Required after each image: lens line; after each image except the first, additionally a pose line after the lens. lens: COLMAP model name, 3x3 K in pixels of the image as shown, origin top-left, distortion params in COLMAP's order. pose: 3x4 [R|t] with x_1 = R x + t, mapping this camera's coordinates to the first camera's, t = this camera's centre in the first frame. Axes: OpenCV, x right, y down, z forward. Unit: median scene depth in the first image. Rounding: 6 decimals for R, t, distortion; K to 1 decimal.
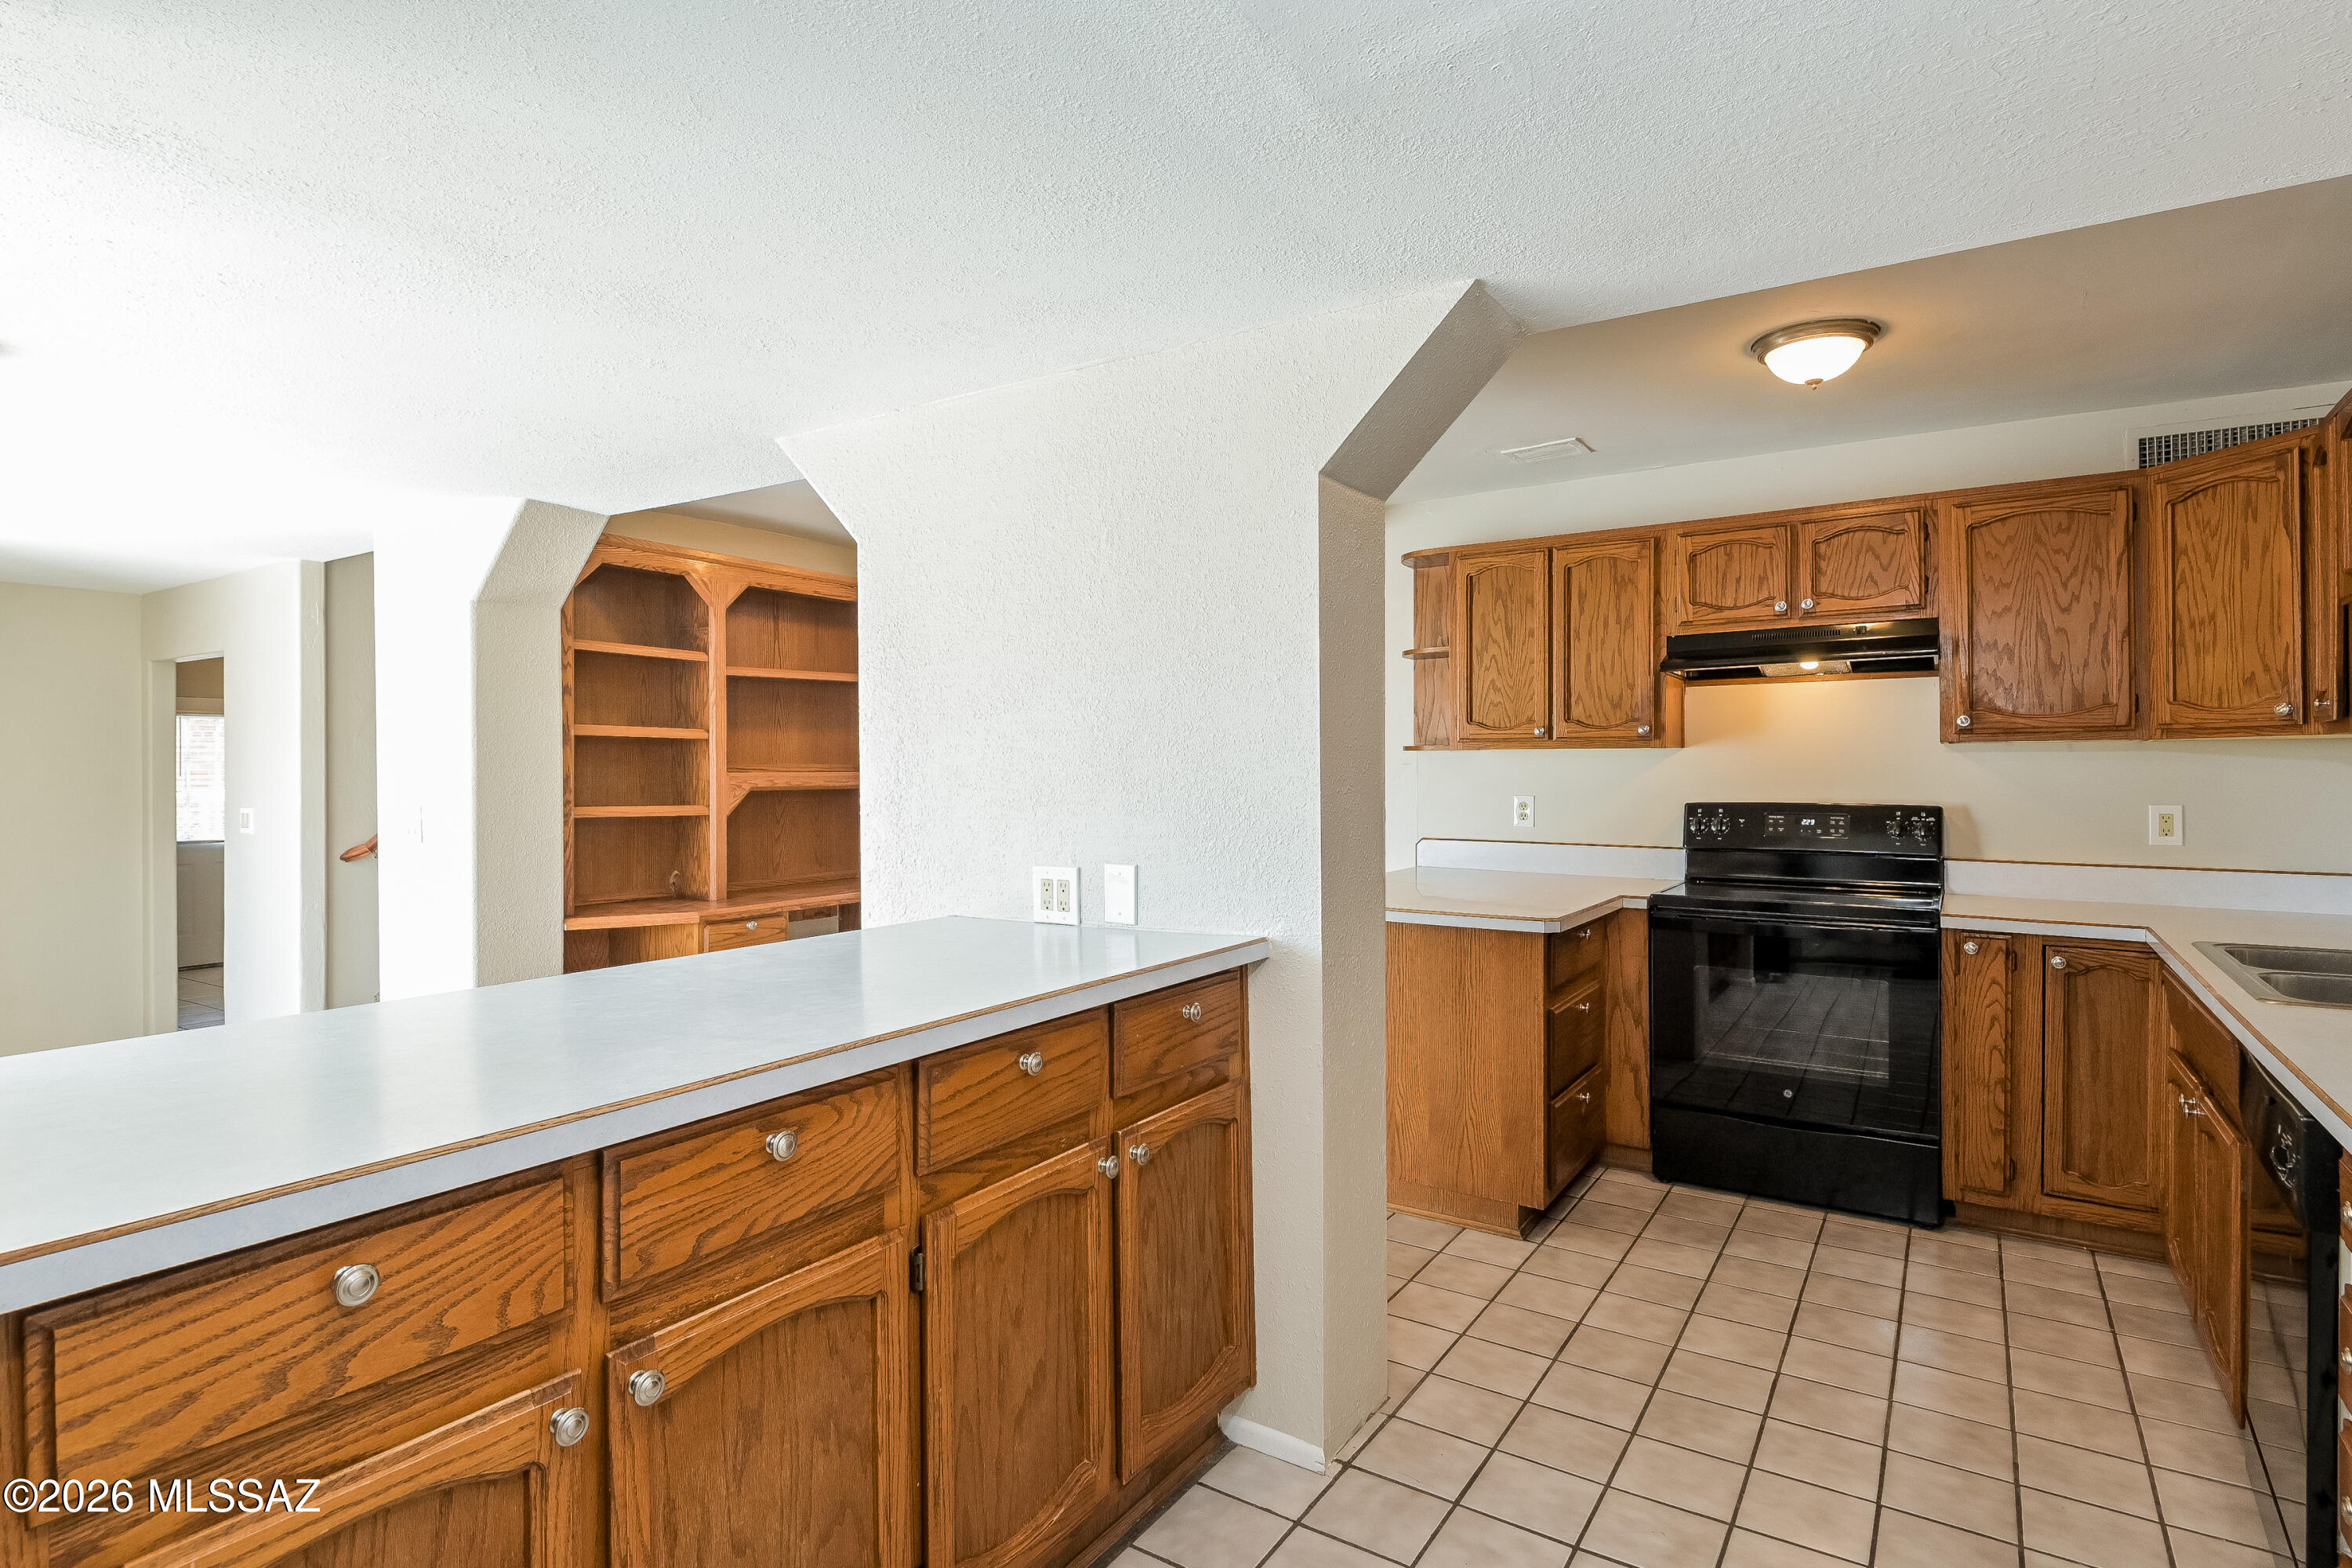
lens RADIAL K [[1201.1, 0, 1173.0], [0, 1201.1, 775.4], [0, 0, 1]] dist [0.000025, -0.000027]
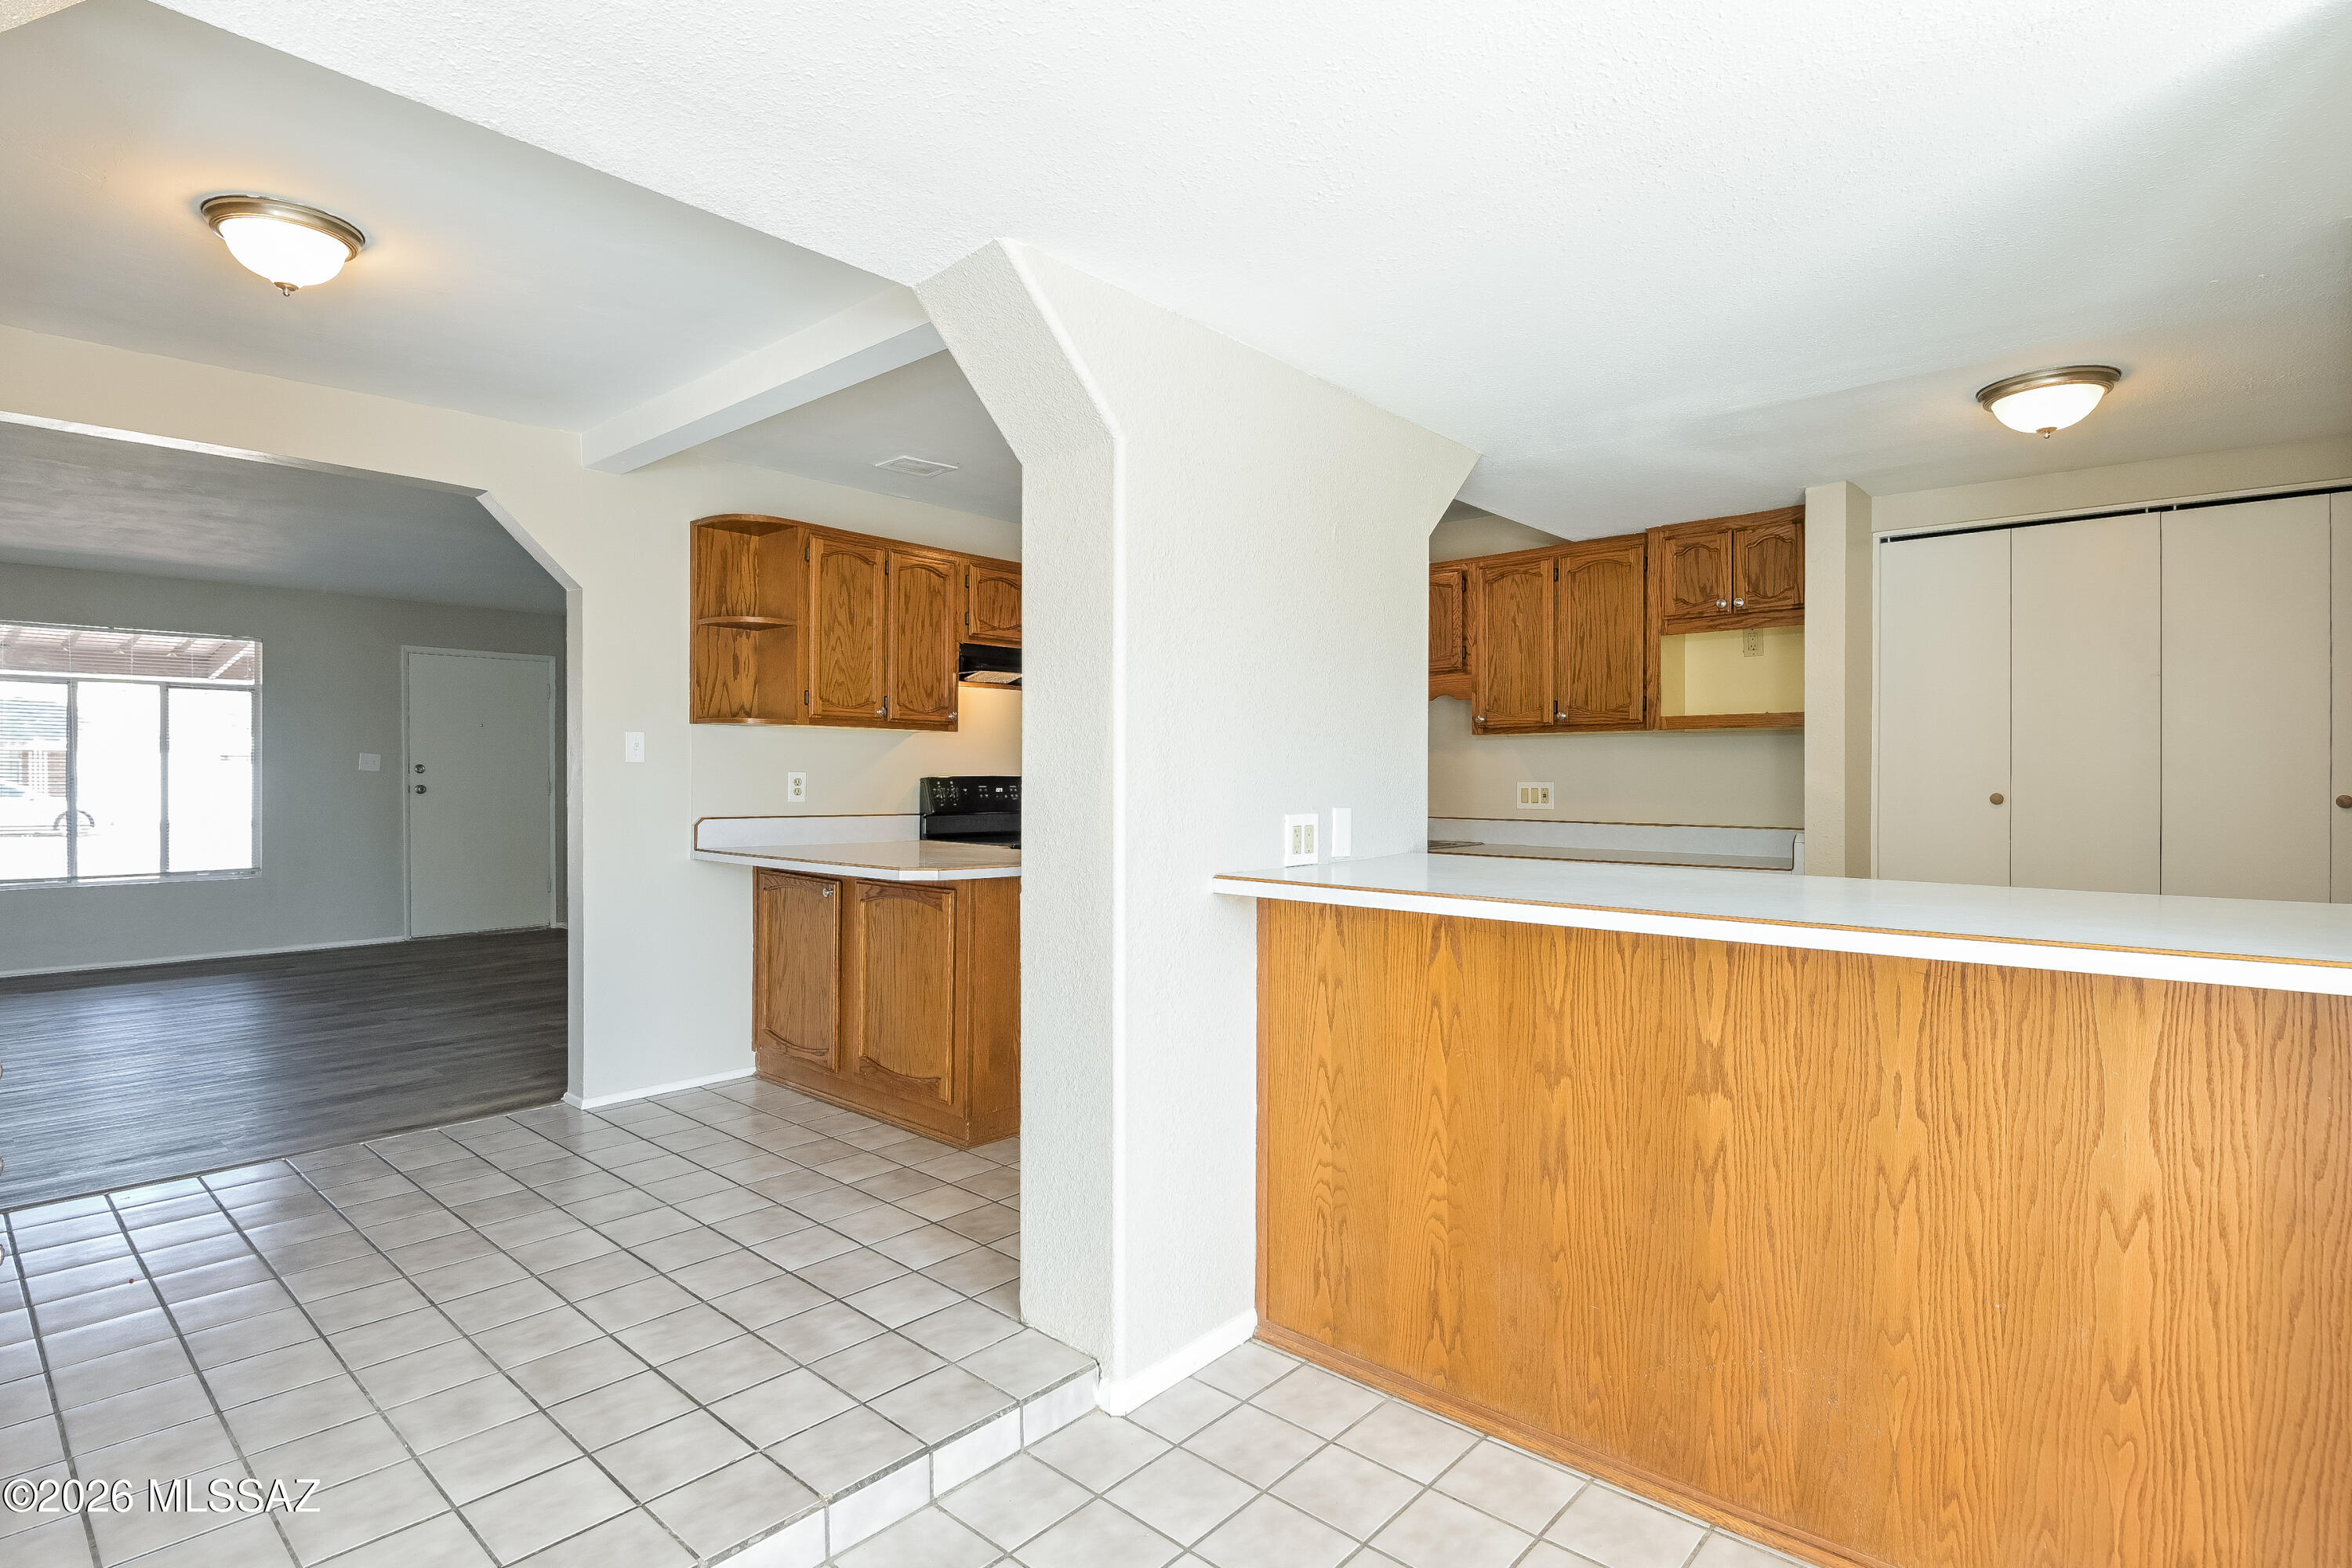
lens RADIAL K [[1145.5, 0, 1183.5], [0, 1145.5, 776.4], [0, 0, 1]] dist [-0.030595, -0.002103]
pose [[0.135576, 0.002386, 0.990764, -0.704869], [0.003160, 0.999991, -0.002841, 0.026673], [-0.990762, 0.003516, 0.135567, 0.583814]]
